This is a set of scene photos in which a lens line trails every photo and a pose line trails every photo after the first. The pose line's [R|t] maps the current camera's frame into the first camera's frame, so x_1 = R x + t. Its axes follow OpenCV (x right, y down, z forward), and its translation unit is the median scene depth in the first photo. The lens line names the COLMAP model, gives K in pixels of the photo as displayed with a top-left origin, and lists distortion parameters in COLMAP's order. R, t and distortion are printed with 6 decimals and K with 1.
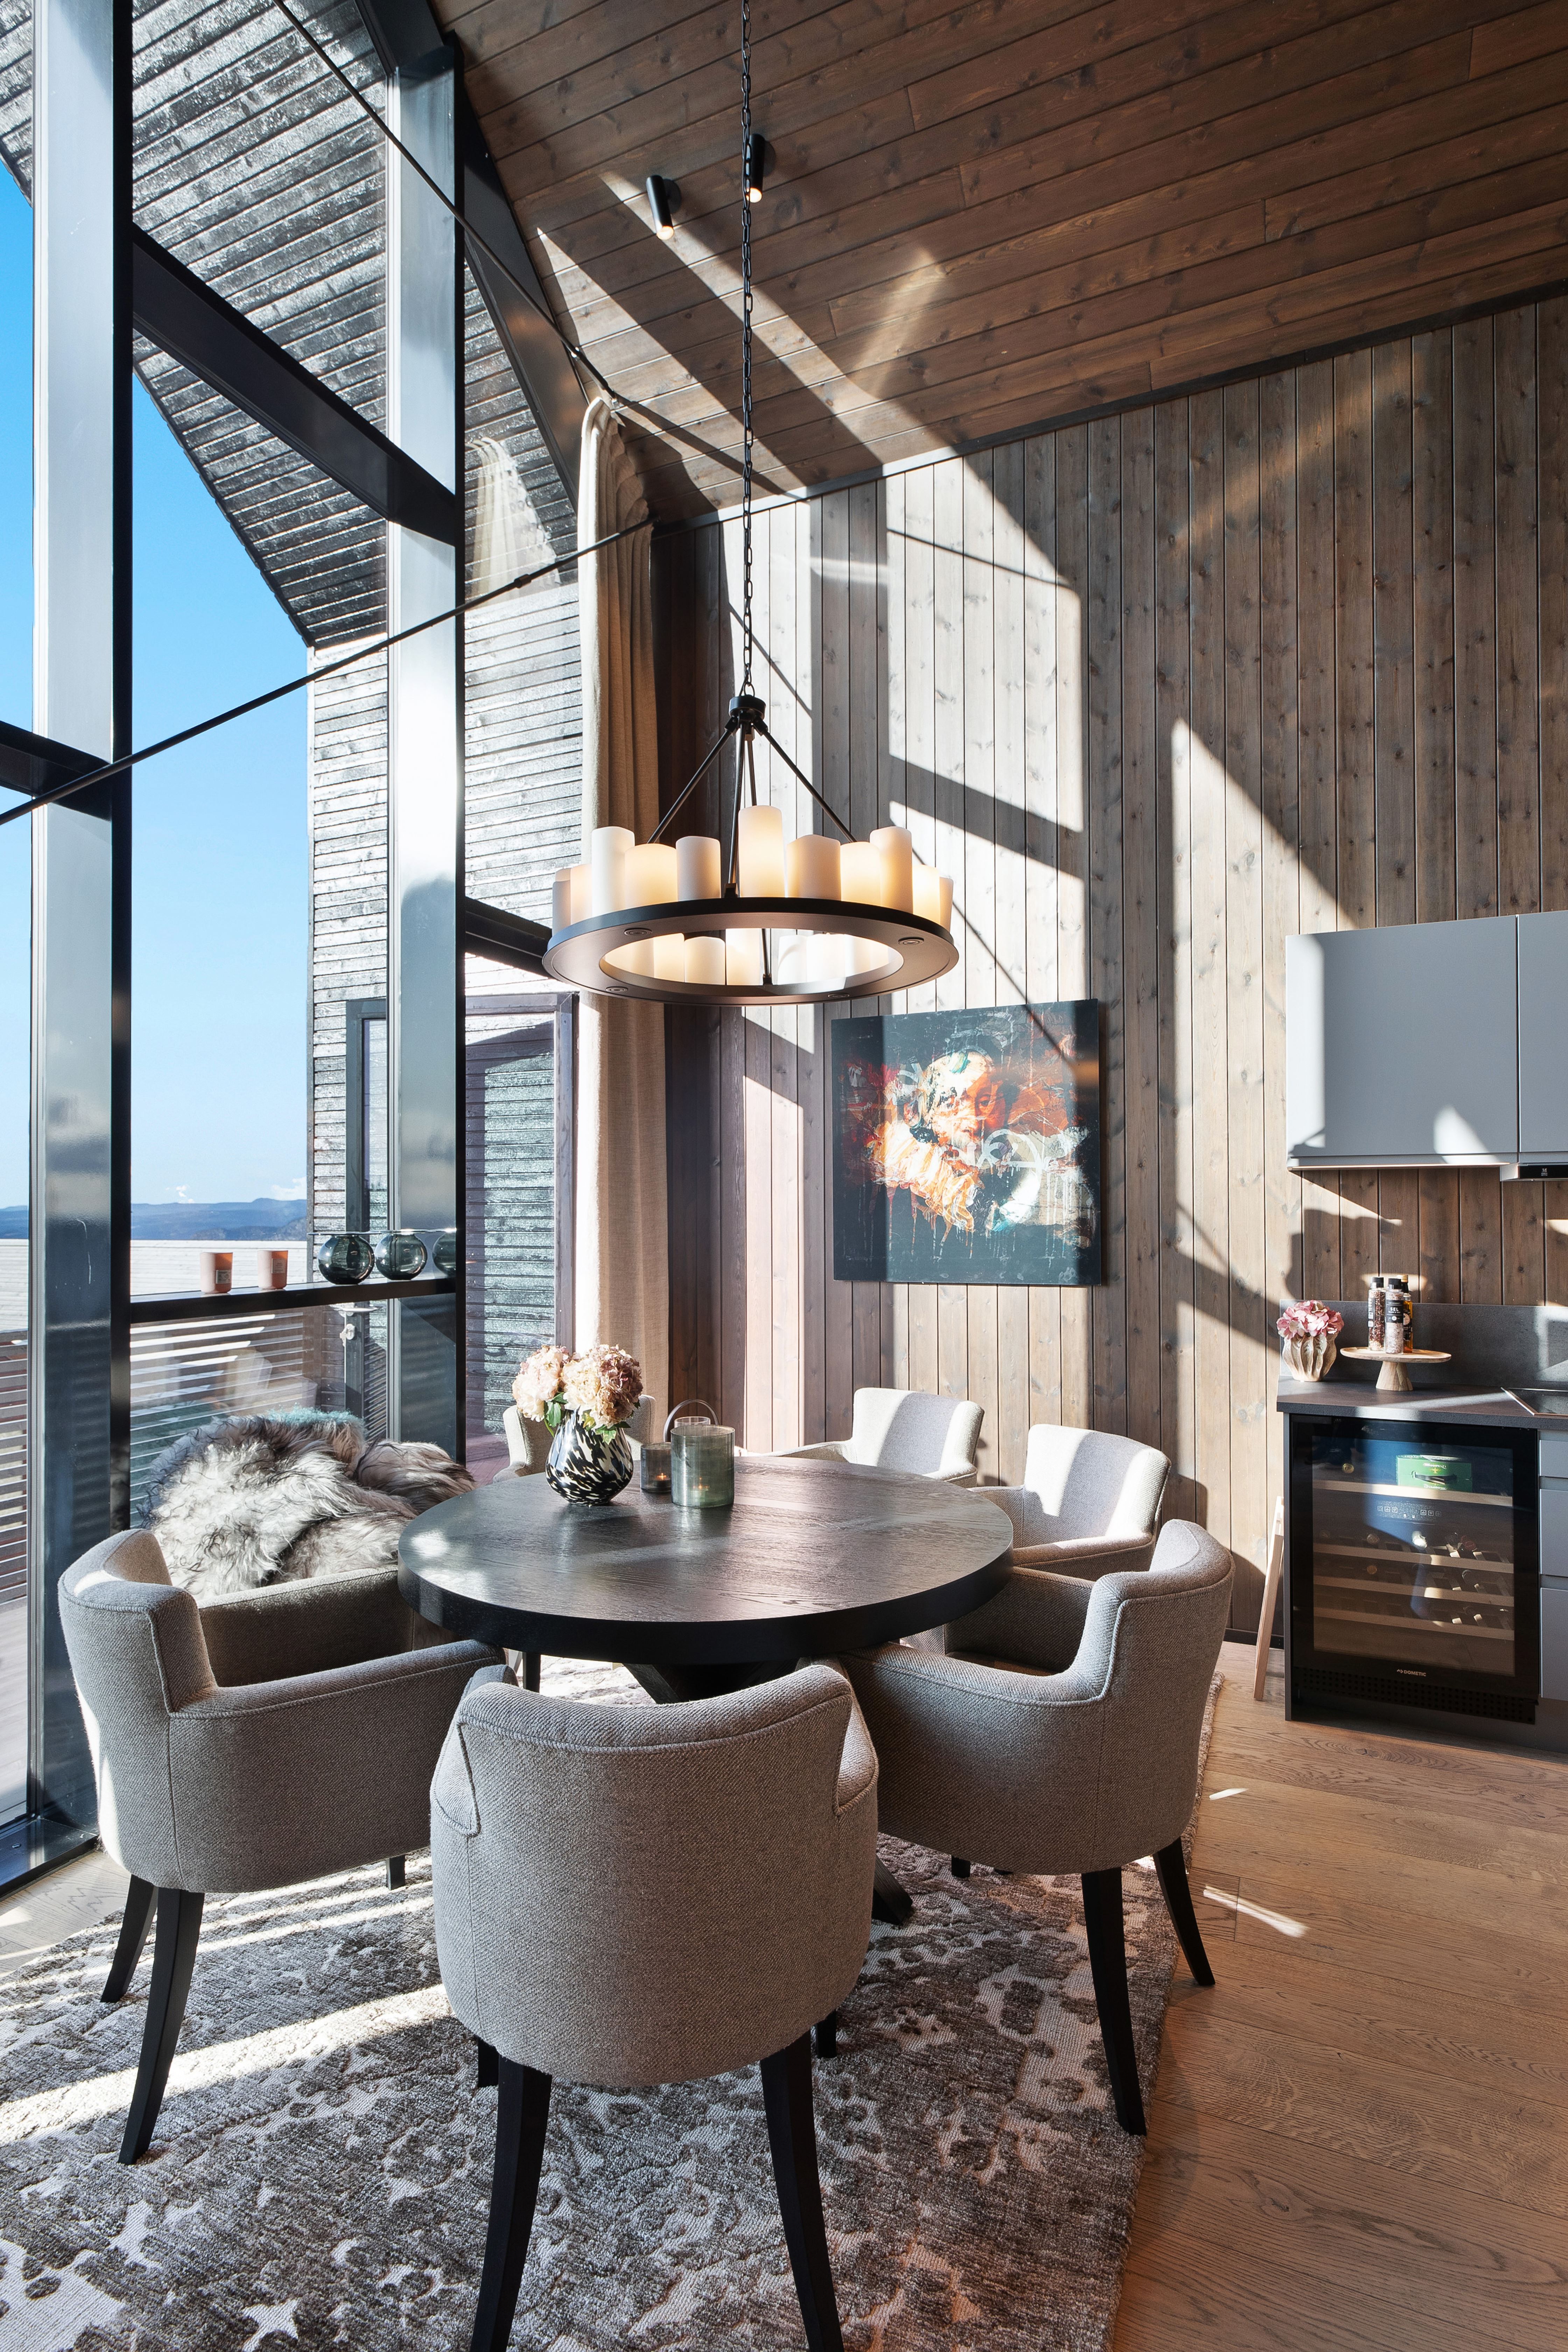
lens RADIAL K [[1147.1, 0, 823.3], [0, 1147.1, 1002.3], [0, 0, 1]] dist [0.005709, -0.004205]
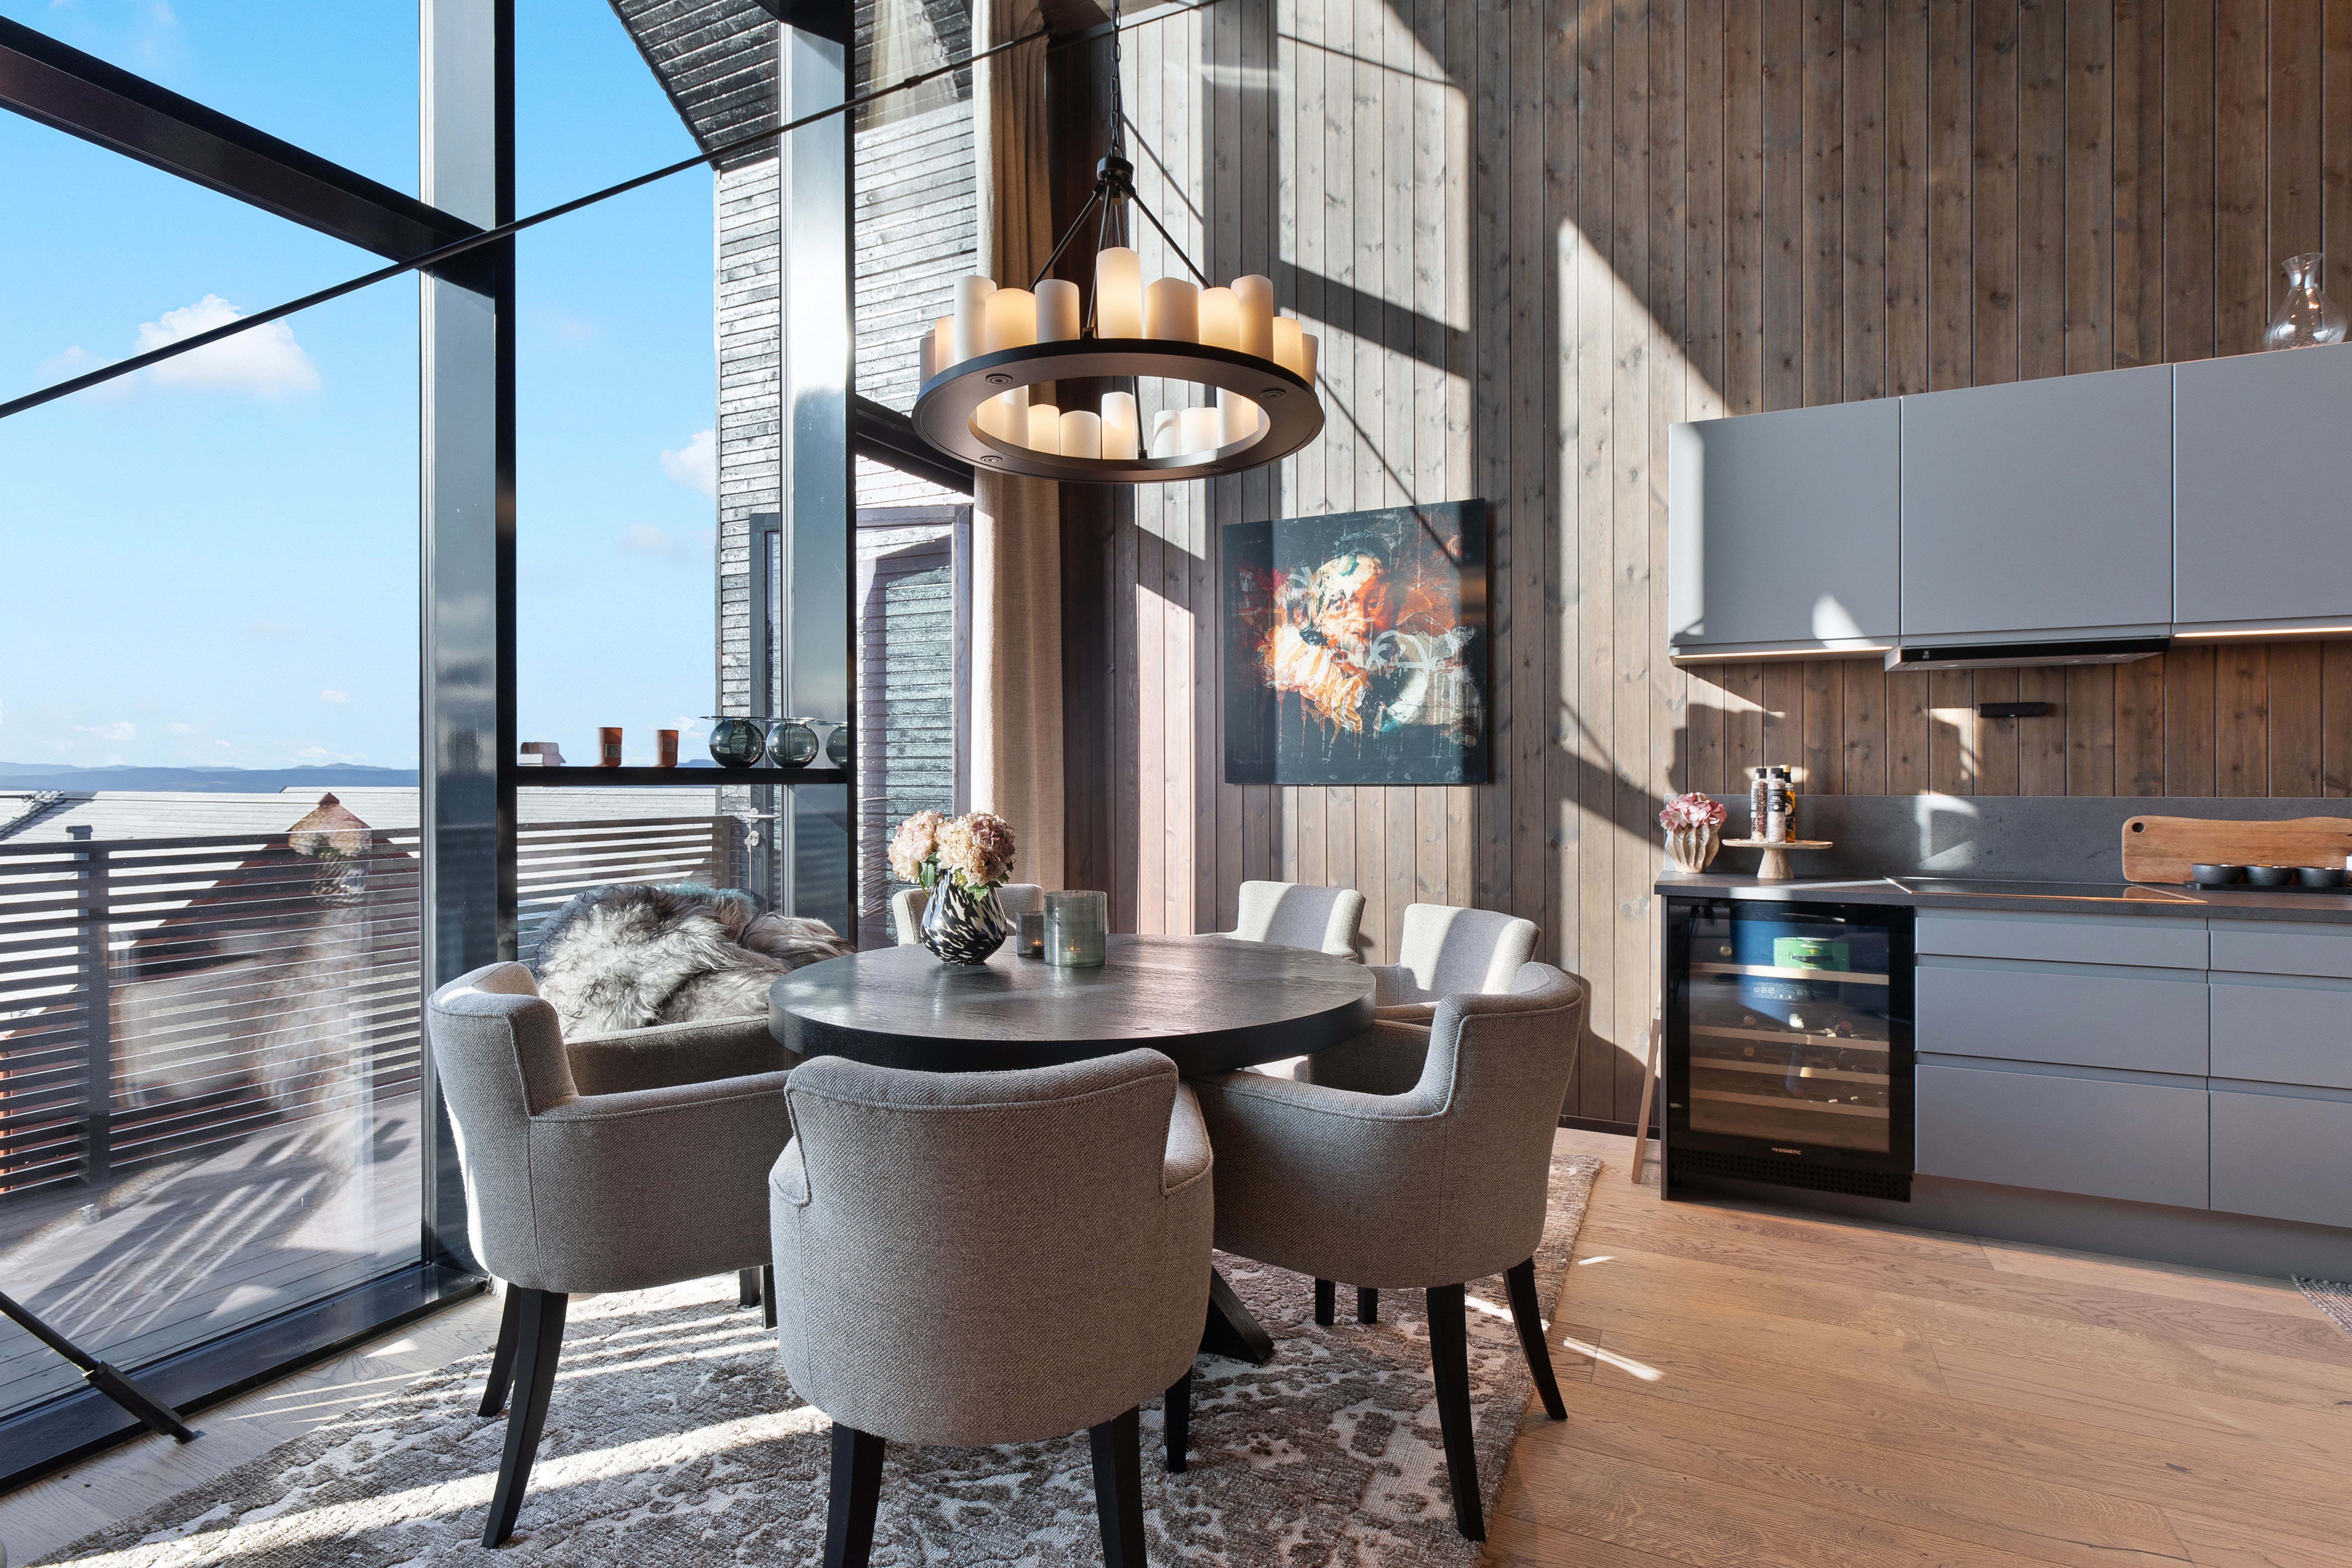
lens RADIAL K [[1147.1, 0, 1361.5], [0, 1147.1, 841.6], [0, 0, 1]] dist [0.005709, -0.004205]
pose [[0.999728, 0.001906, -0.023226, 0.160152], [-0.001707, 0.999962, 0.008558, 0.297700], [0.023241, -0.008516, 0.999694, -0.006149]]
